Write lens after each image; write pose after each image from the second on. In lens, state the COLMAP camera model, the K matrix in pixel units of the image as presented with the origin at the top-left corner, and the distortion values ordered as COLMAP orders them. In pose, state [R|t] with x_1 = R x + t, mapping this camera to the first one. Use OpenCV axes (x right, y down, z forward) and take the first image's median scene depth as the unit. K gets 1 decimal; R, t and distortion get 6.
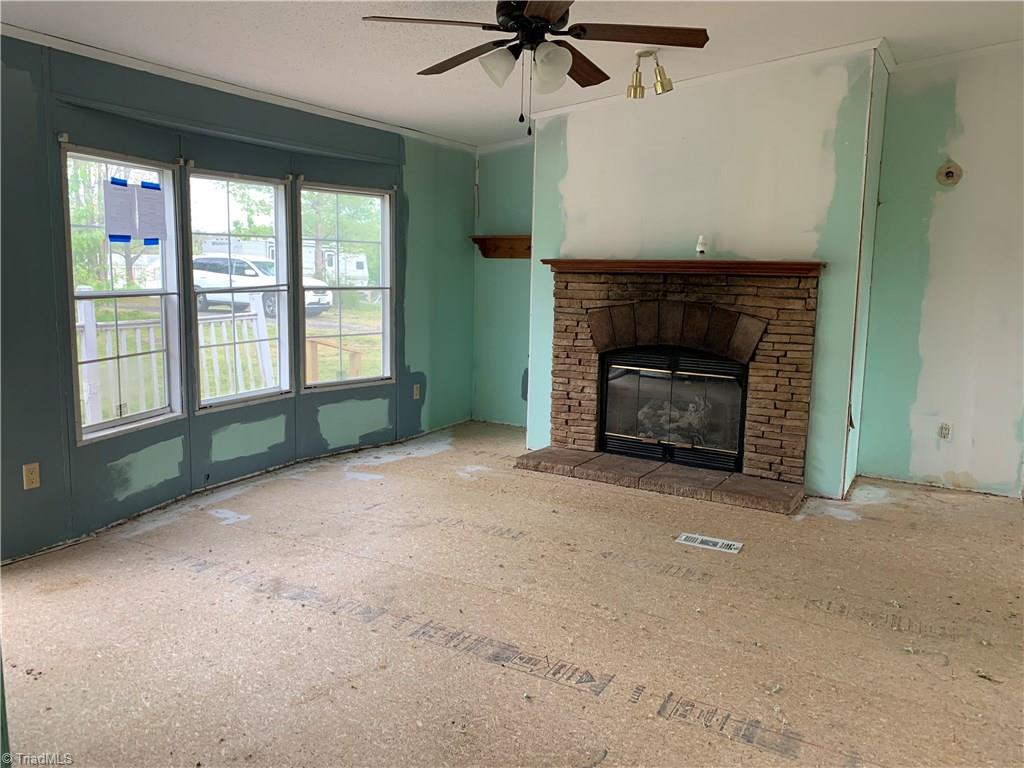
lens RADIAL K [[783.6, 0, 503.2], [0, 783.6, 380.5], [0, 0, 1]] dist [0.007726, 0.007764]
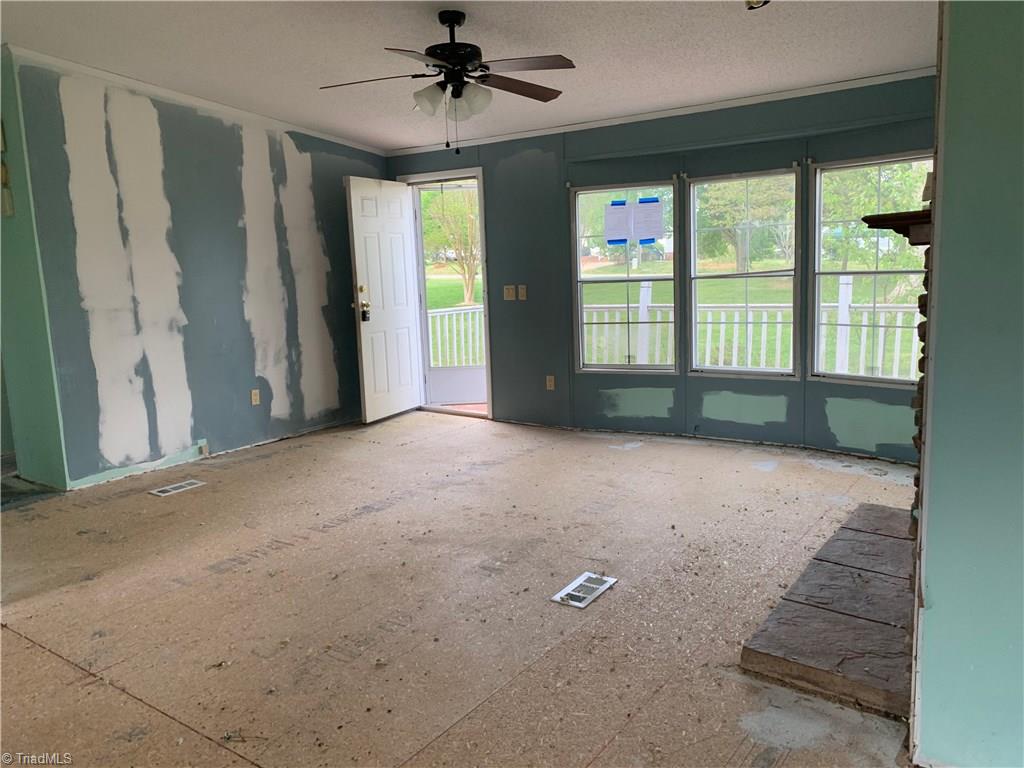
lens RADIAL K [[783.6, 0, 503.2], [0, 783.6, 380.5], [0, 0, 1]] dist [0.007726, 0.007764]
pose [[-0.110531, 0.128005, -0.985595, 0.855436], [-0.113418, 0.983568, 0.140462, -0.087748], [0.987380, 0.127310, -0.094197, 0.798415]]
